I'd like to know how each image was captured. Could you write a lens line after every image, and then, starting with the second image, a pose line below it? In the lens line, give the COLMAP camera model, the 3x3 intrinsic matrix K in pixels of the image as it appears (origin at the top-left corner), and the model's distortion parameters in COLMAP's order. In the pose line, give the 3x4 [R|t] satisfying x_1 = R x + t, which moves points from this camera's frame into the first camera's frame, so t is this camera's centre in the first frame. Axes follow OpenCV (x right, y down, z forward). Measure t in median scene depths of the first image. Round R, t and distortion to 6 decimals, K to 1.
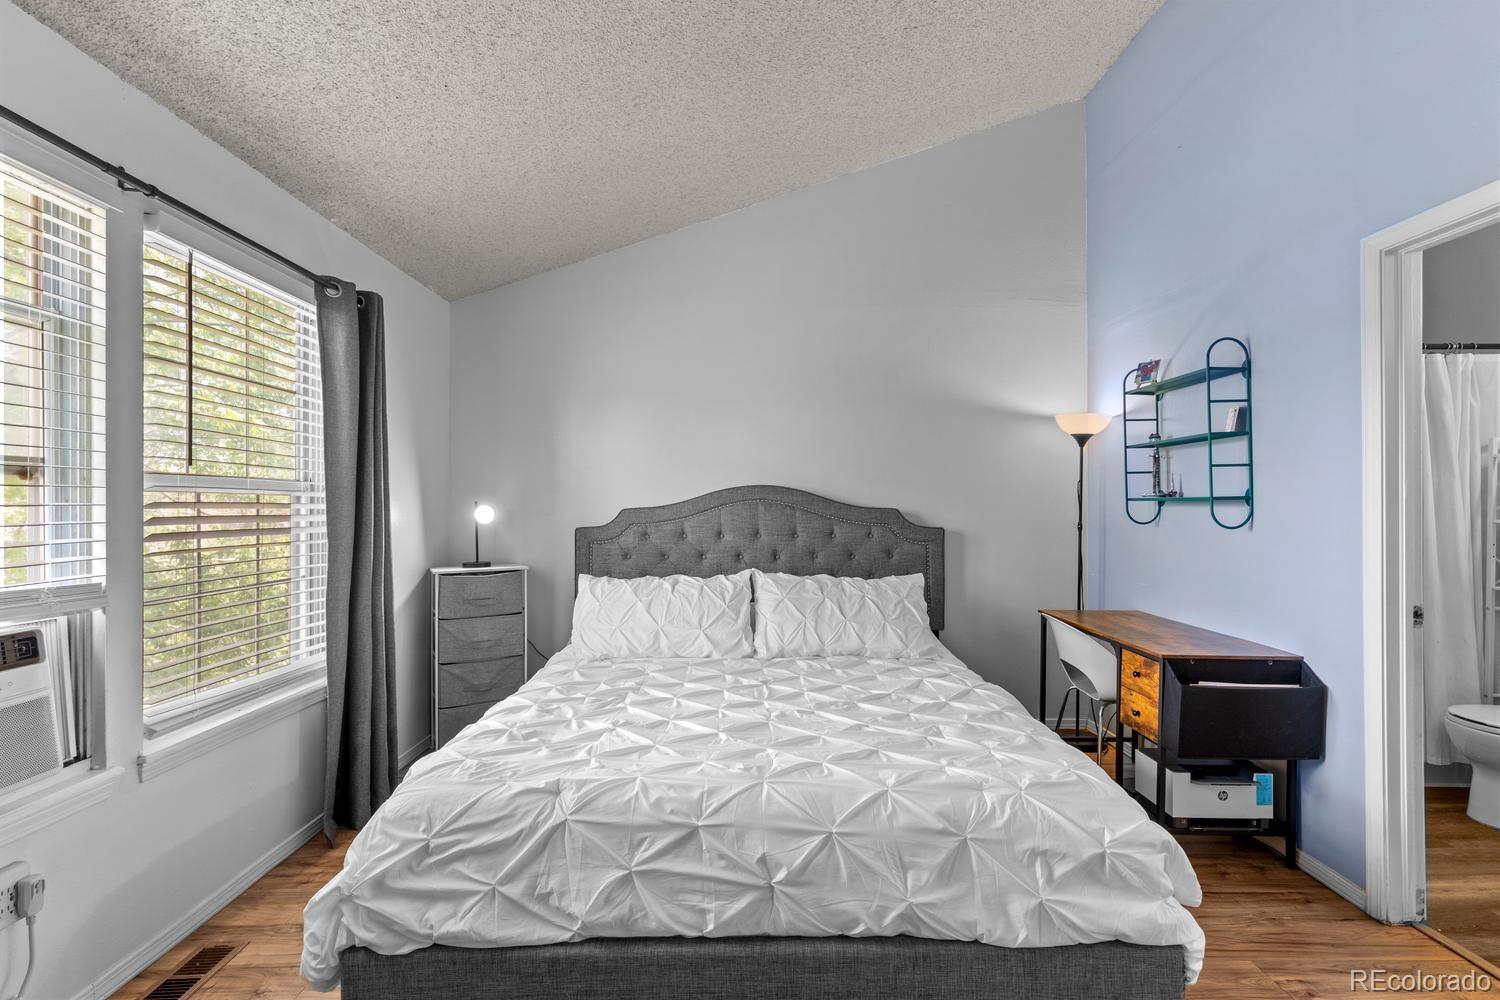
lens RADIAL K [[677.2, 0, 750.0], [0, 677.2, 506.2], [0, 0, 1]] dist [0.002975, -0.000432]
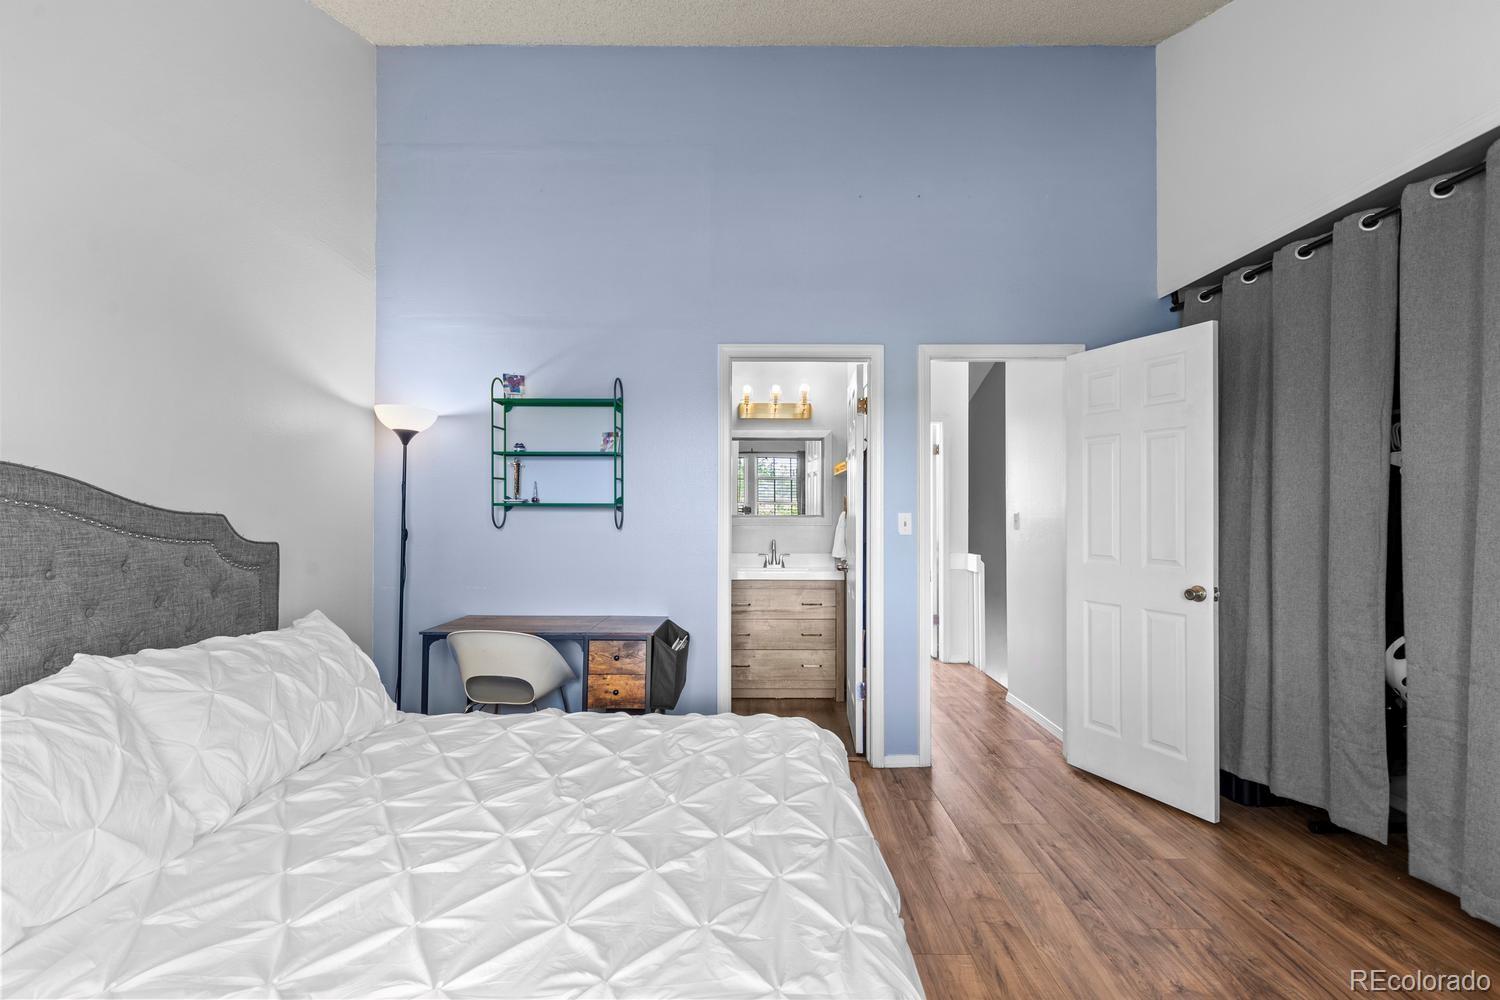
lens RADIAL K [[677.2, 0, 750.0], [0, 677.2, 506.2], [0, 0, 1]] dist [0.002975, -0.000432]
pose [[0.009674, 0.009604, 0.999907, -0.573593], [0.002137, 0.999951, -0.009625, 0.004192], [-0.999951, 0.002230, 0.009653, 0.770339]]
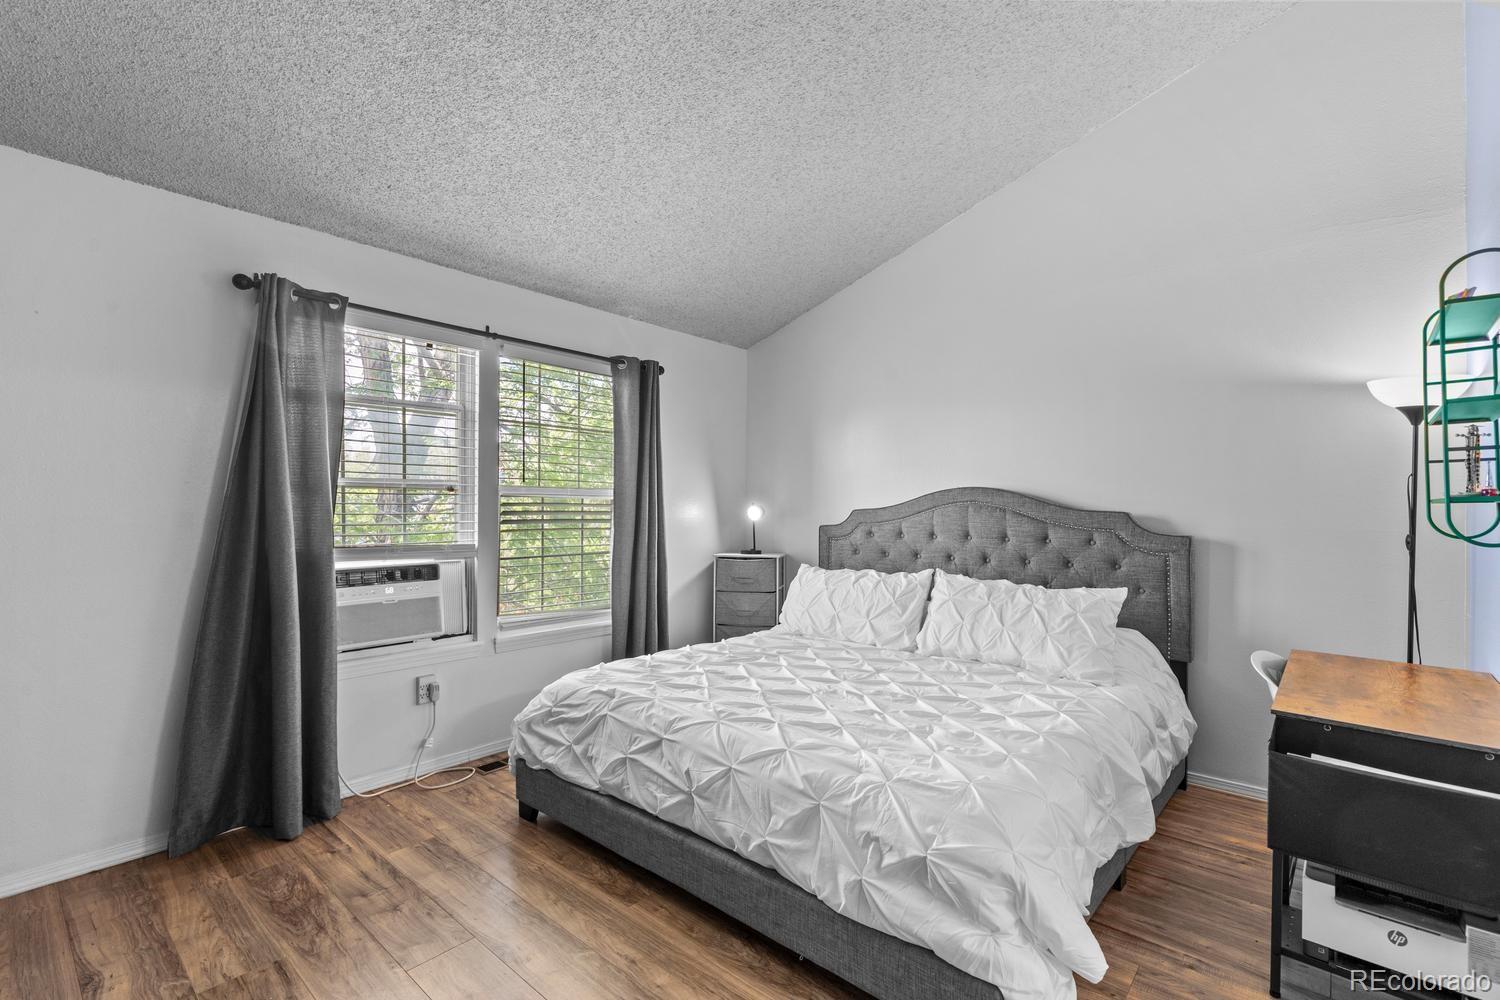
lens RADIAL K [[677.2, 0, 750.0], [0, 677.2, 506.2], [0, 0, 1]] dist [0.002975, -0.000432]
pose [[0.746183, 0.005283, -0.665720, 0.638428], [-0.007939, 0.999968, -0.000964, 0.000538], [0.665694, 0.006004, 0.746201, 0.057325]]
